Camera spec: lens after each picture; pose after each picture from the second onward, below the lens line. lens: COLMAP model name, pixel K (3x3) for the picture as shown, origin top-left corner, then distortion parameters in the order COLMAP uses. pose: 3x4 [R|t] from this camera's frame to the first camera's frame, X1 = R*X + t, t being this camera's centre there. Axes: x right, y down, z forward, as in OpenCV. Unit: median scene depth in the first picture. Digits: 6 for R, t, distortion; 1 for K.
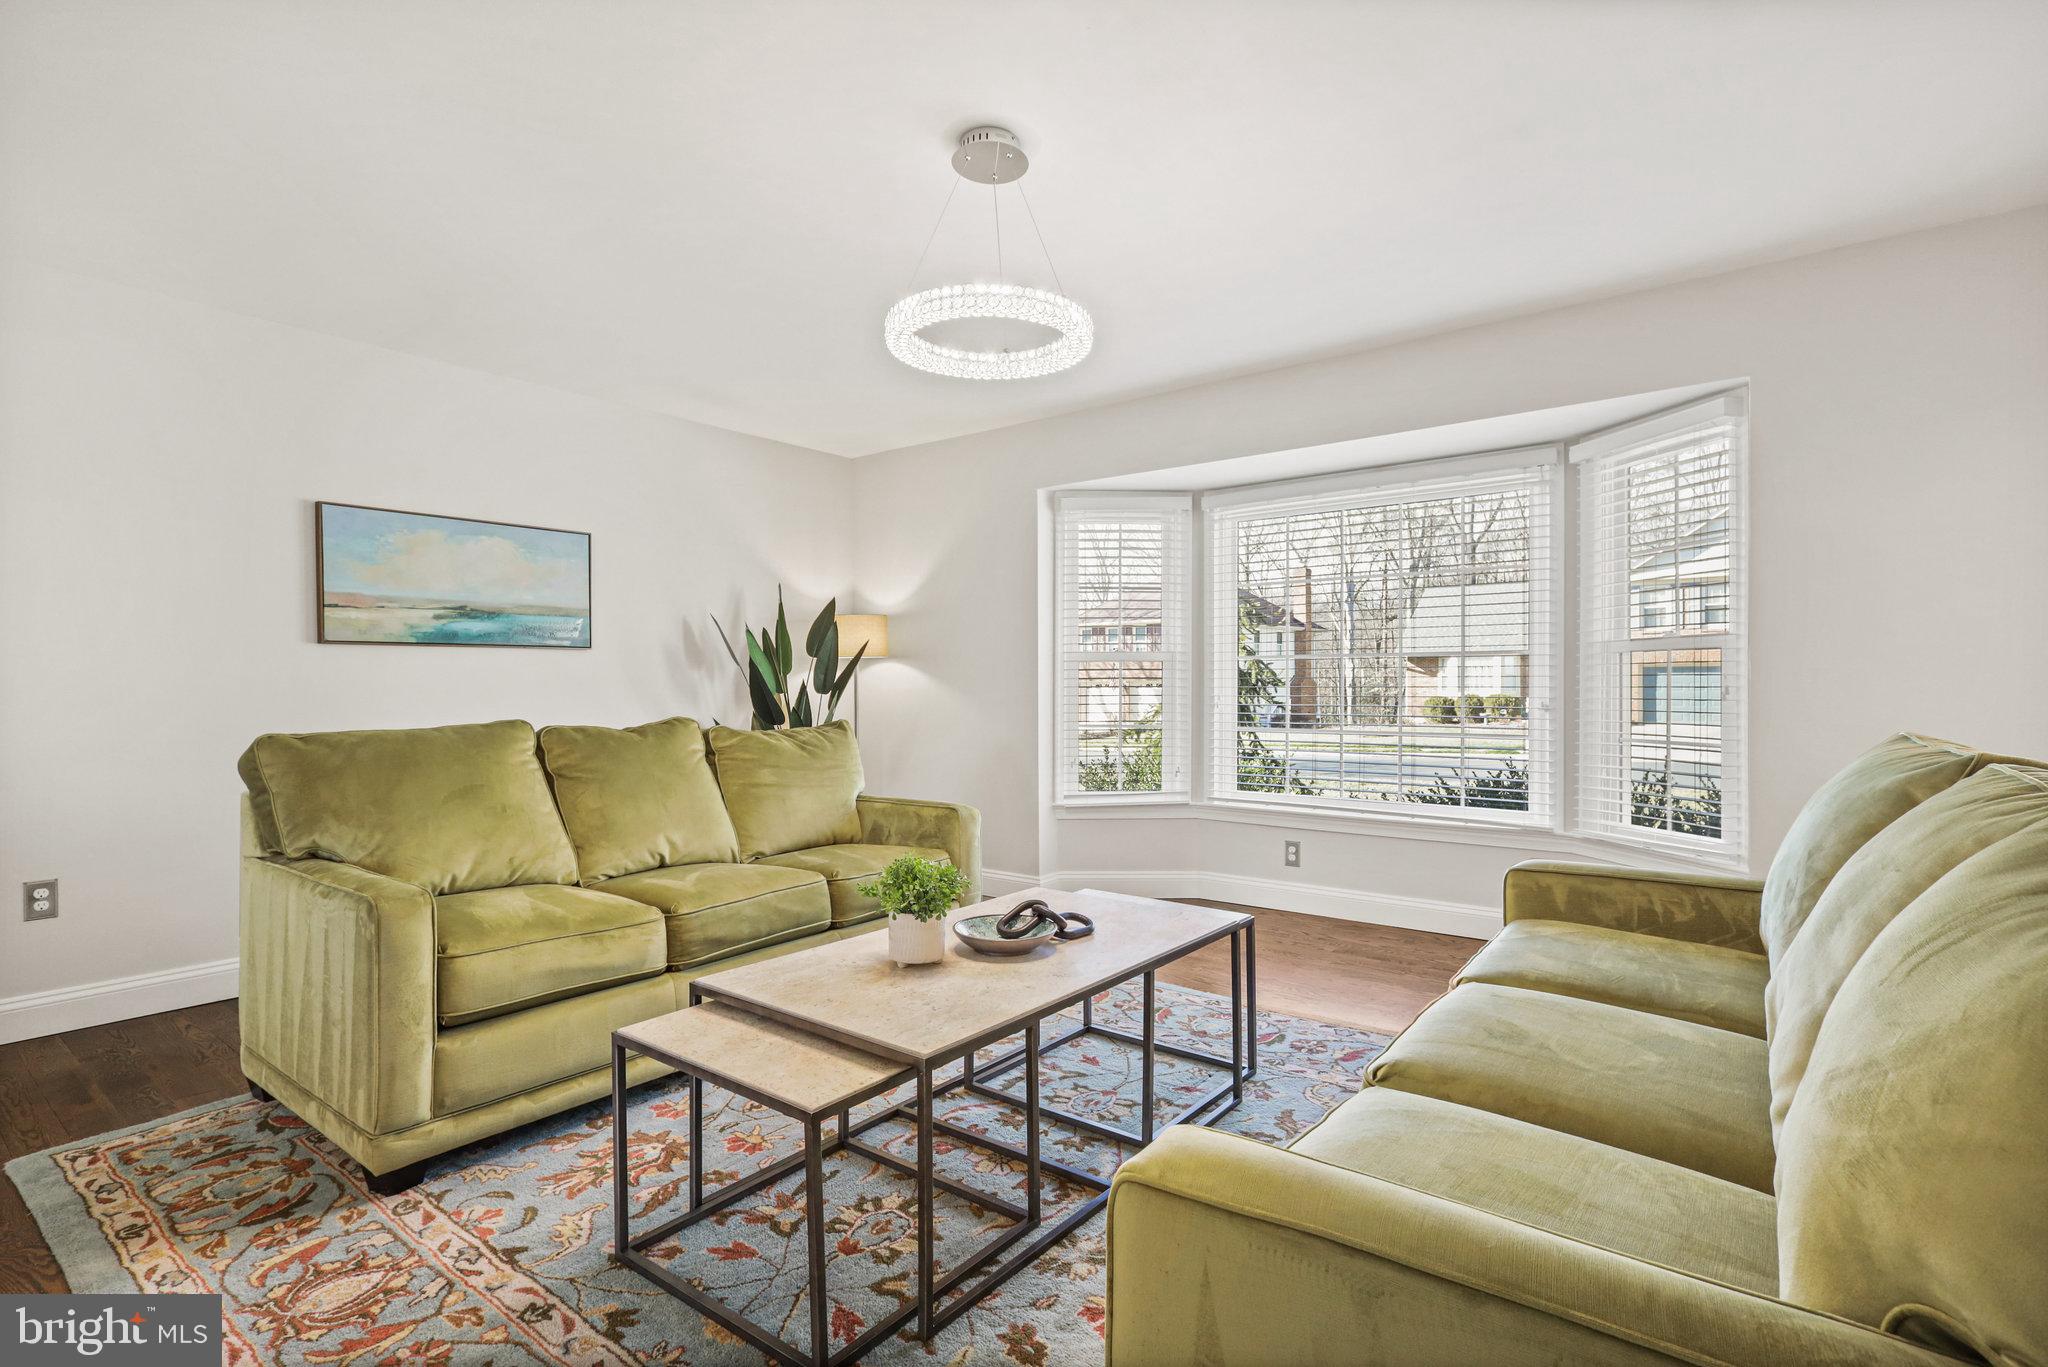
lens RADIAL K [[964.2, 0, 1016.8], [0, 964.2, 682.2], [0, 0, 1]] dist [-0.003308, 0.003105]
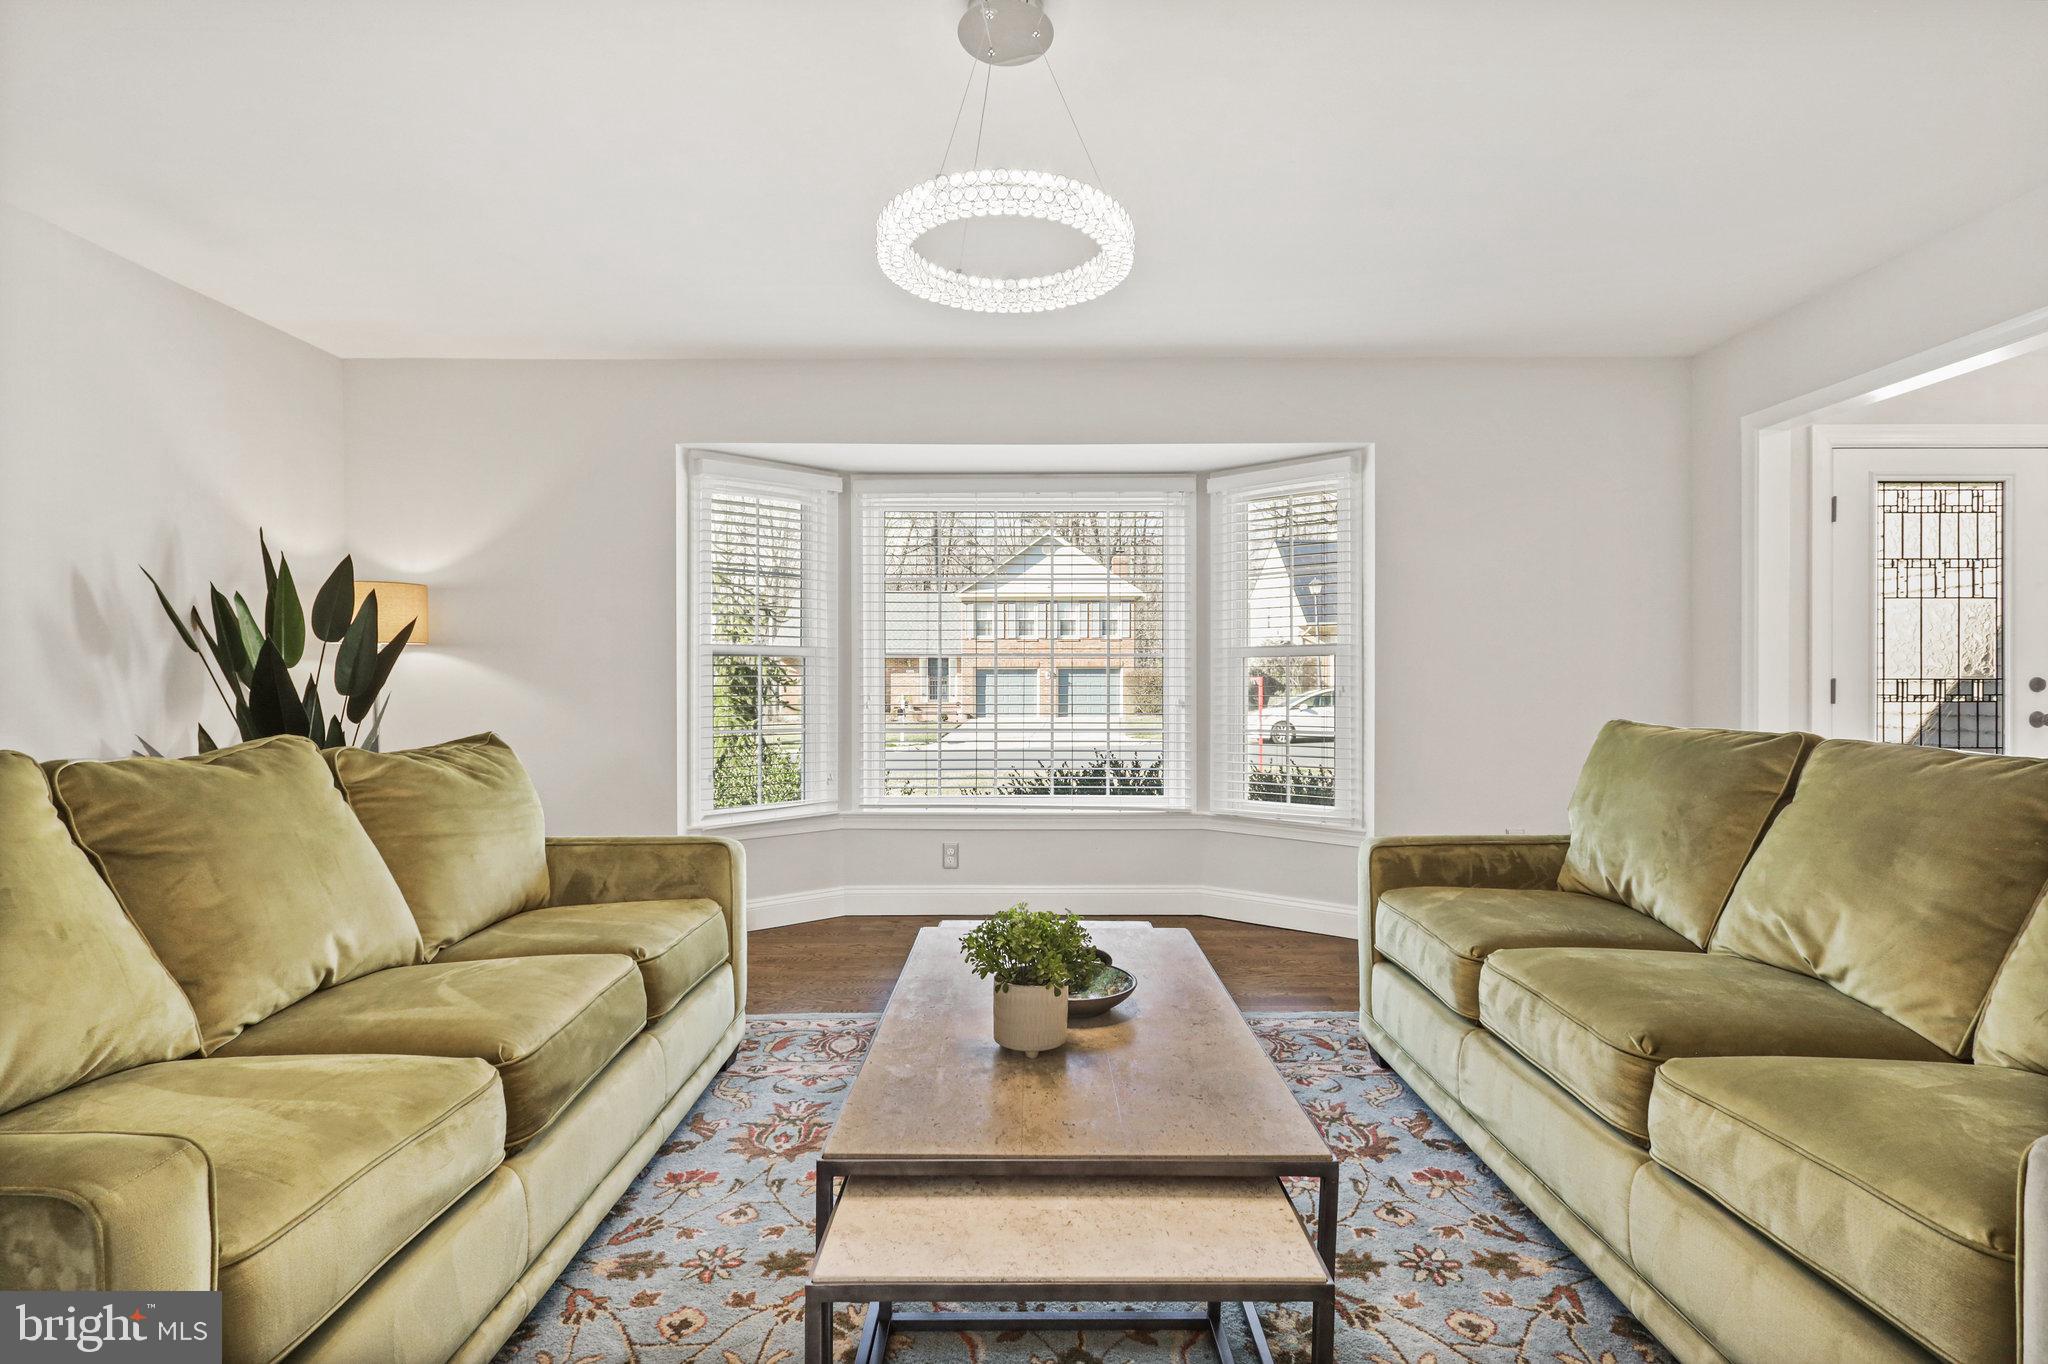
lens RADIAL K [[964.2, 0, 1019.2], [0, 964.2, 688.5], [0, 0, 1]] dist [-0.003308, 0.003105]
pose [[0.788598, -0.000605, 0.614908, -0.320496], [-0.004195, 0.999971, 0.006363, 0.001267], [-0.614894, -0.007597, 0.788573, 0.223919]]
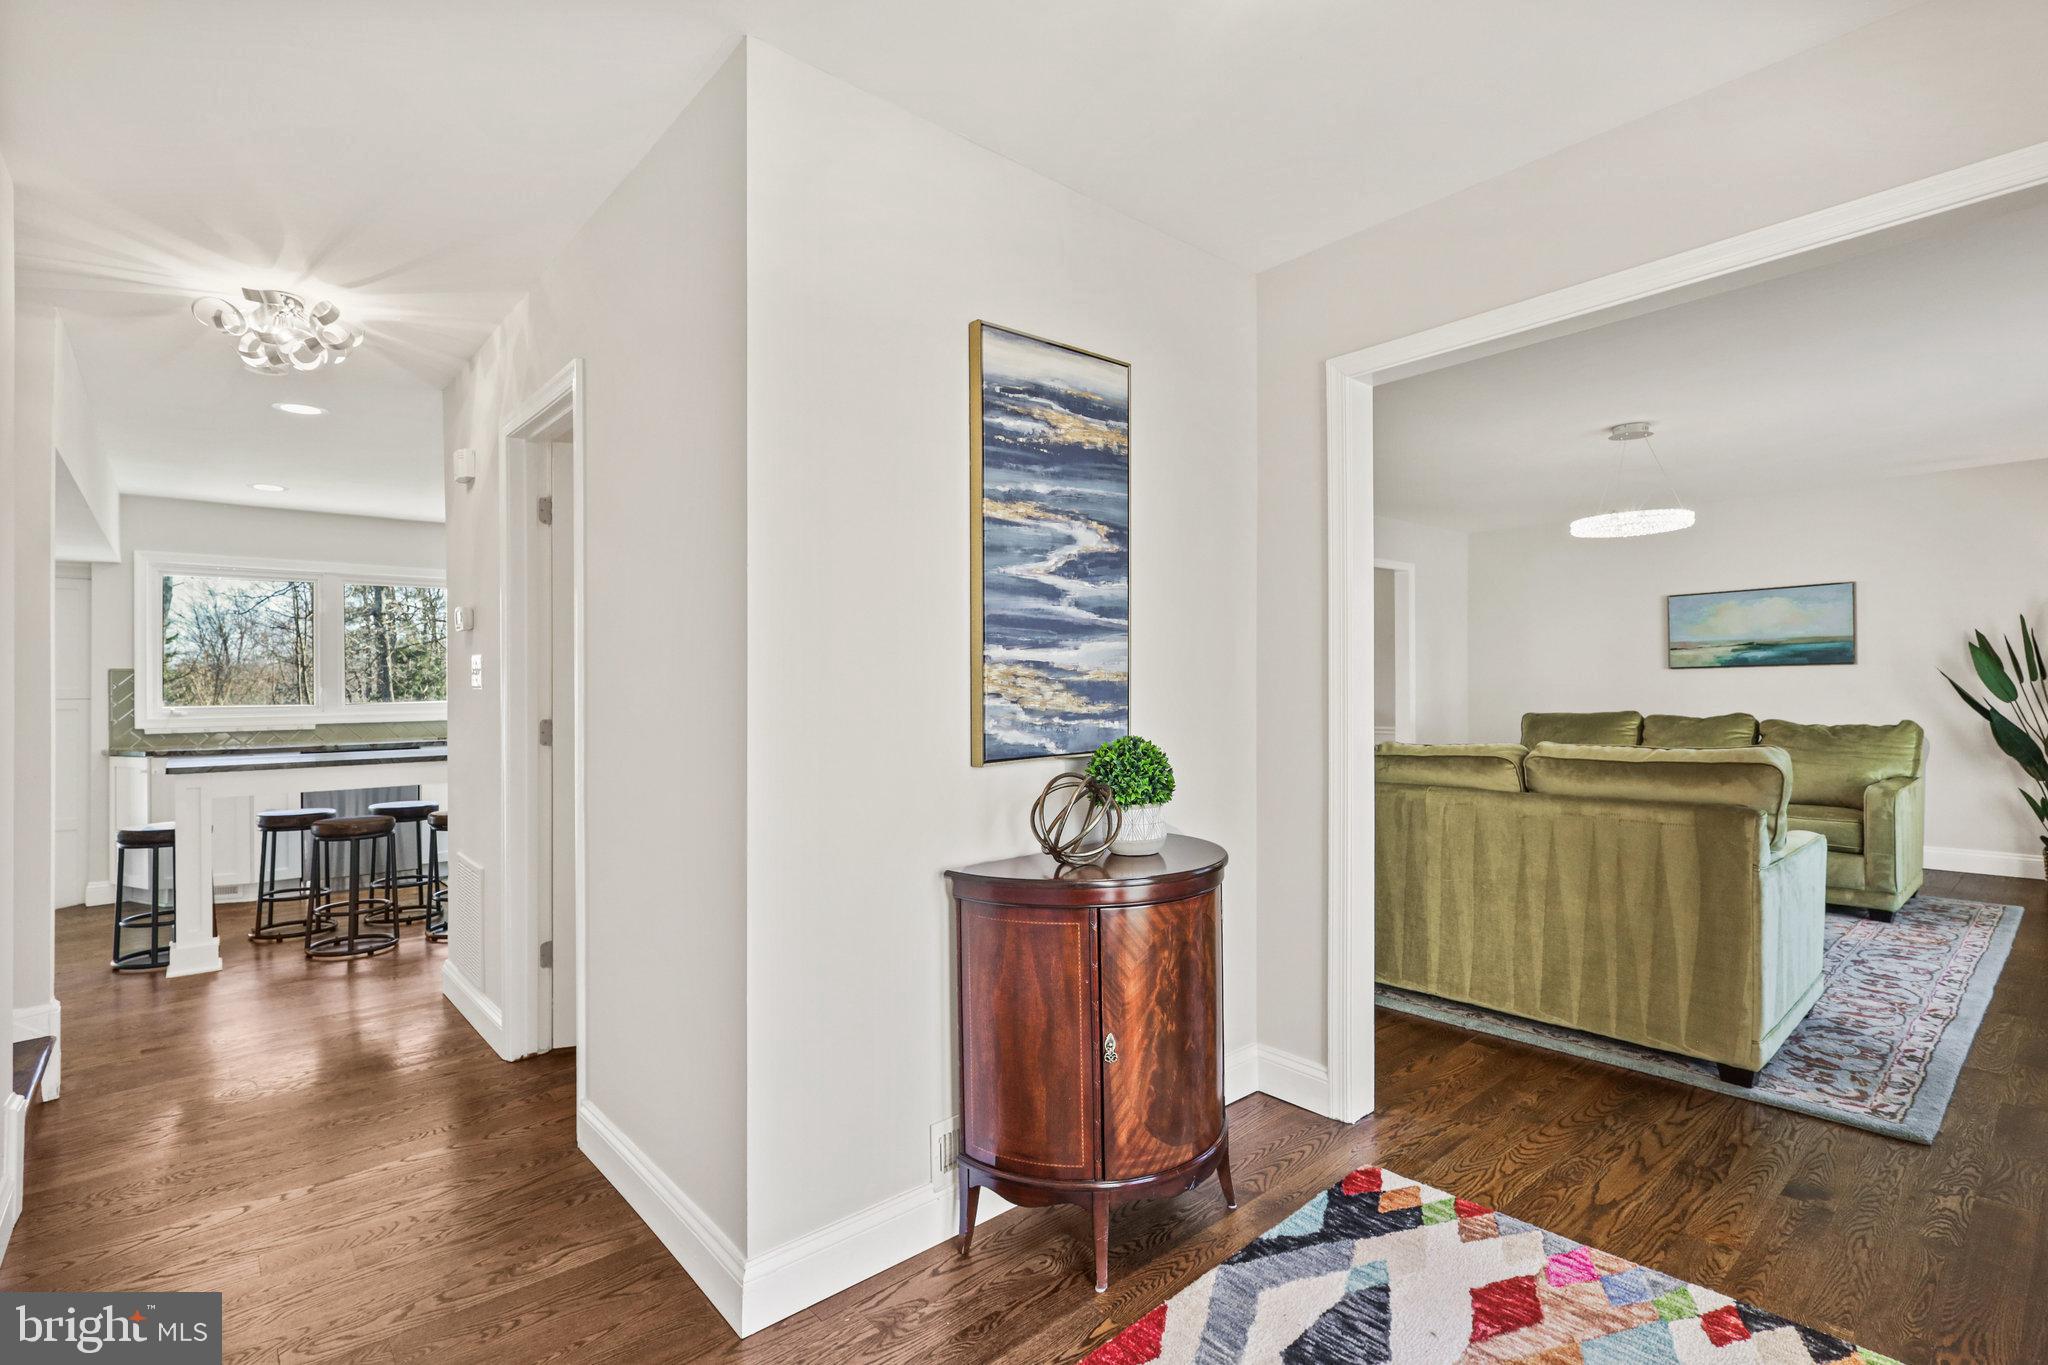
lens RADIAL K [[964.2, 0, 1017.8], [0, 964.2, 688.3], [0, 0, 1]] dist [-0.003308, 0.003105]
pose [[-0.187949, 0.003591, -0.982172, 1.329019], [0.023696, 0.999719, -0.000879, -0.030142], [0.981893, -0.023438, -0.187981, 0.082936]]
